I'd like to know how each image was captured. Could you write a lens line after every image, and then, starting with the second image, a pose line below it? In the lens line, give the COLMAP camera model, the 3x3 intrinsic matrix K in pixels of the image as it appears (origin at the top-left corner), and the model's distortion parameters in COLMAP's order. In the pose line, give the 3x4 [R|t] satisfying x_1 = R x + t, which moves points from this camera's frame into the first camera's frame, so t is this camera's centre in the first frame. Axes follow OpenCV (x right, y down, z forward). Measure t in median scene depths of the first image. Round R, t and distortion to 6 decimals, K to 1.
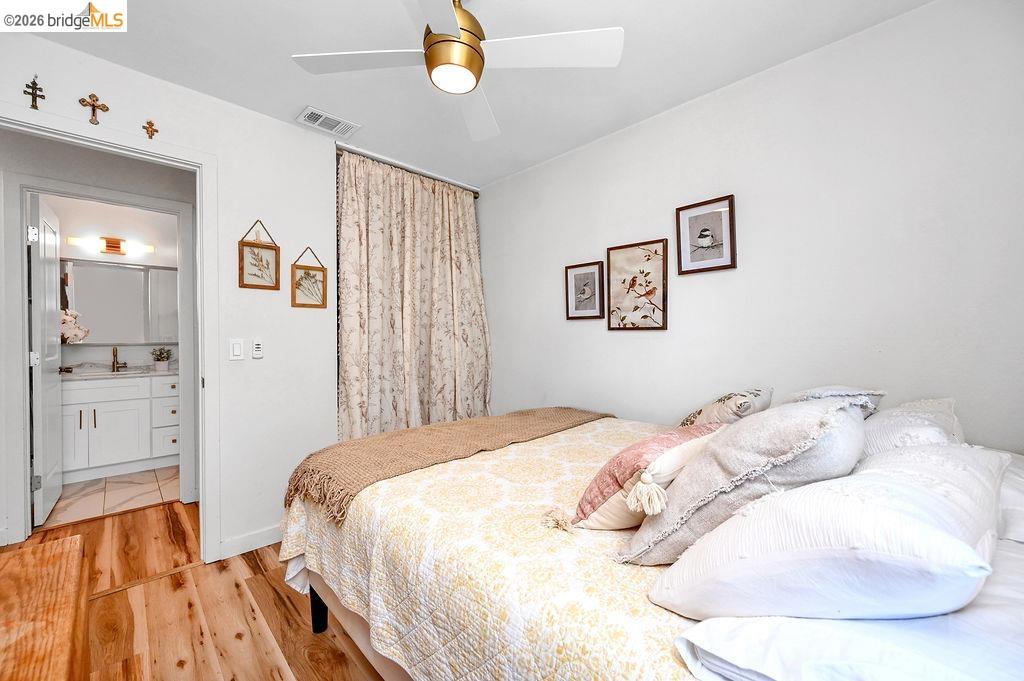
lens RADIAL K [[400.0, 0, 506.8], [0, 400.0, 338.5], [0, 0, 1]] dist [-0.000349, 0.002014]
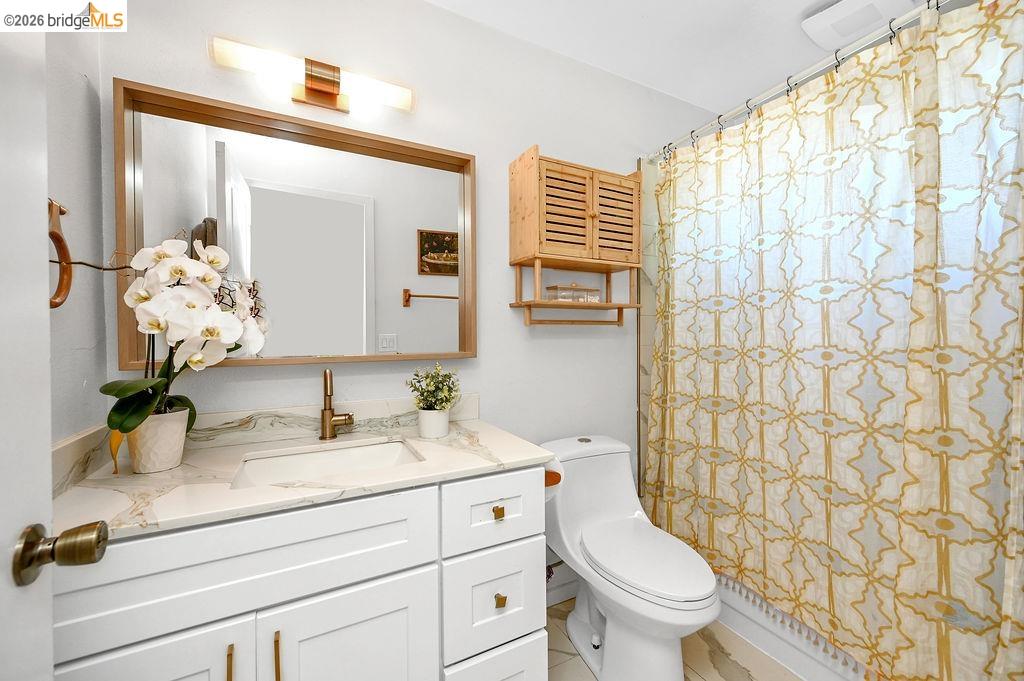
lens RADIAL K [[400.0, 0, 517.2], [0, 400.0, 339.1], [0, 0, 1]] dist [-0.000349, 0.002014]
pose [[0.956226, -0.006234, -0.292562, -0.714887], [0.005490, 0.999979, -0.003363, -0.002060], [0.292577, 0.001610, 0.956240, 0.712682]]
